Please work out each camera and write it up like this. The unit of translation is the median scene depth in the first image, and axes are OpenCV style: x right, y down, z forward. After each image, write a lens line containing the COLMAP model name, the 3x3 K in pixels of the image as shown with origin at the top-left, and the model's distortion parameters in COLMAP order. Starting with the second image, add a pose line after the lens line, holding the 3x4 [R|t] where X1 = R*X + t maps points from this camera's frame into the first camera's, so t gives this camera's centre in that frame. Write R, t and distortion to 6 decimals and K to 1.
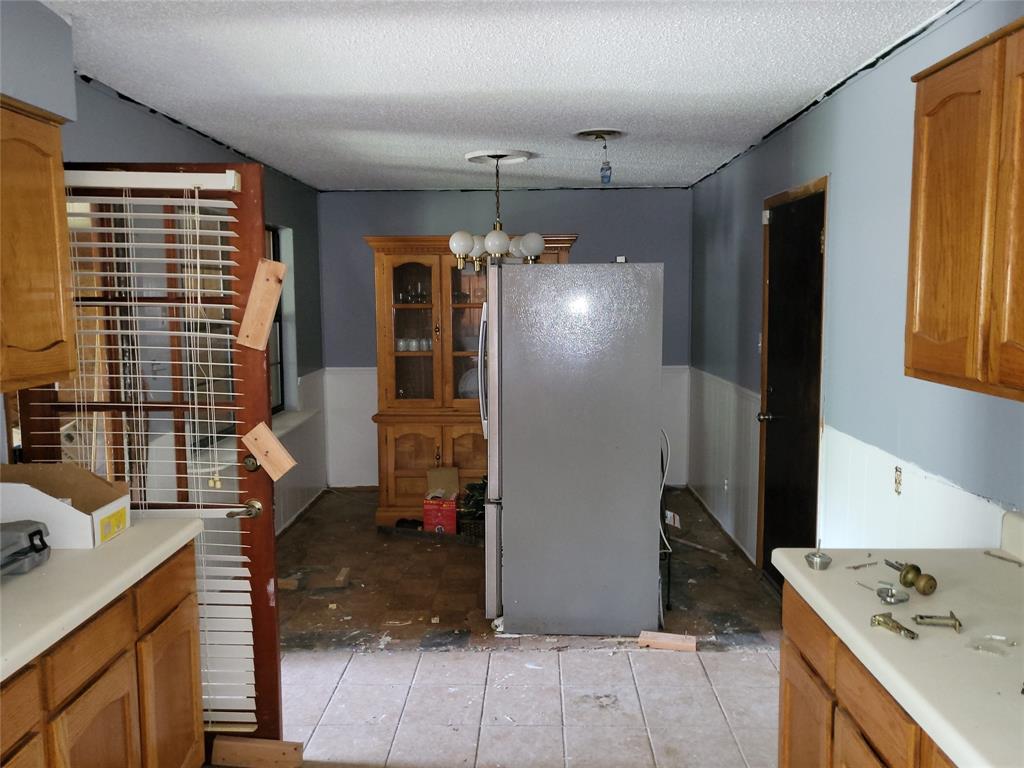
lens RADIAL K [[800.5, 0, 513.7], [0, 800.5, 372.8], [0, 0, 1]] dist [-0.014266, 0.066732]
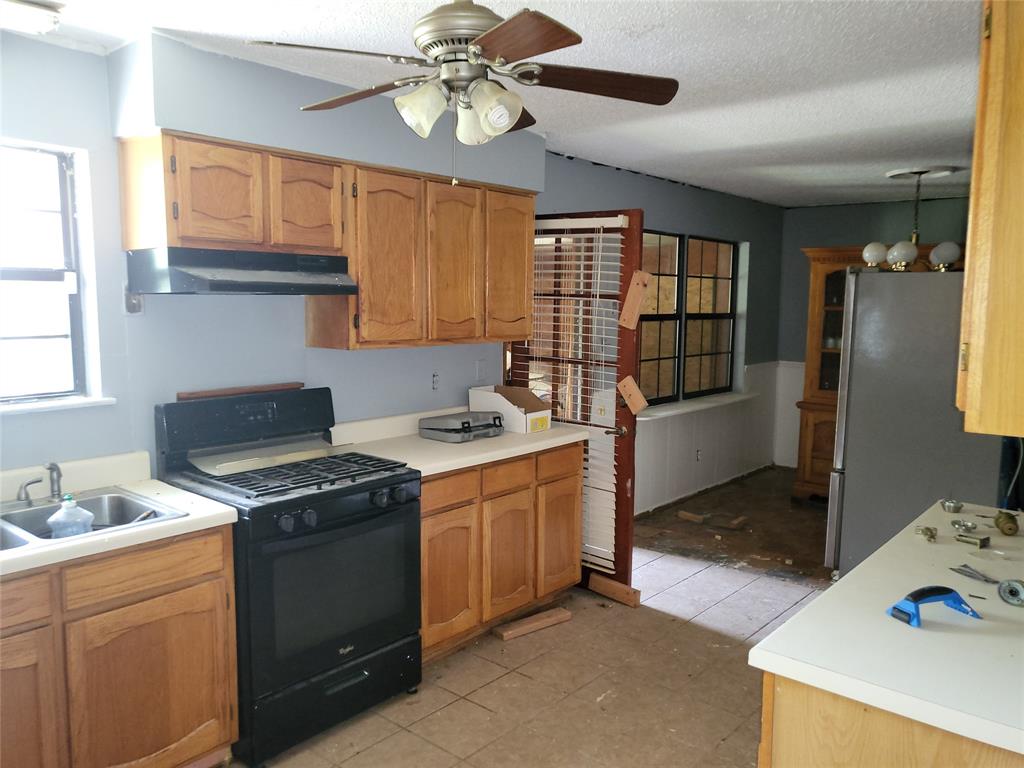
lens RADIAL K [[800.5, 0, 513.0], [0, 800.5, 385.3], [0, 0, 1]] dist [-0.014266, 0.066732]
pose [[0.775488, 0.089758, -0.624950, 0.455315], [-0.083222, 0.995738, 0.039744, 0.035205], [0.625854, 0.021189, 0.779653, -0.333068]]
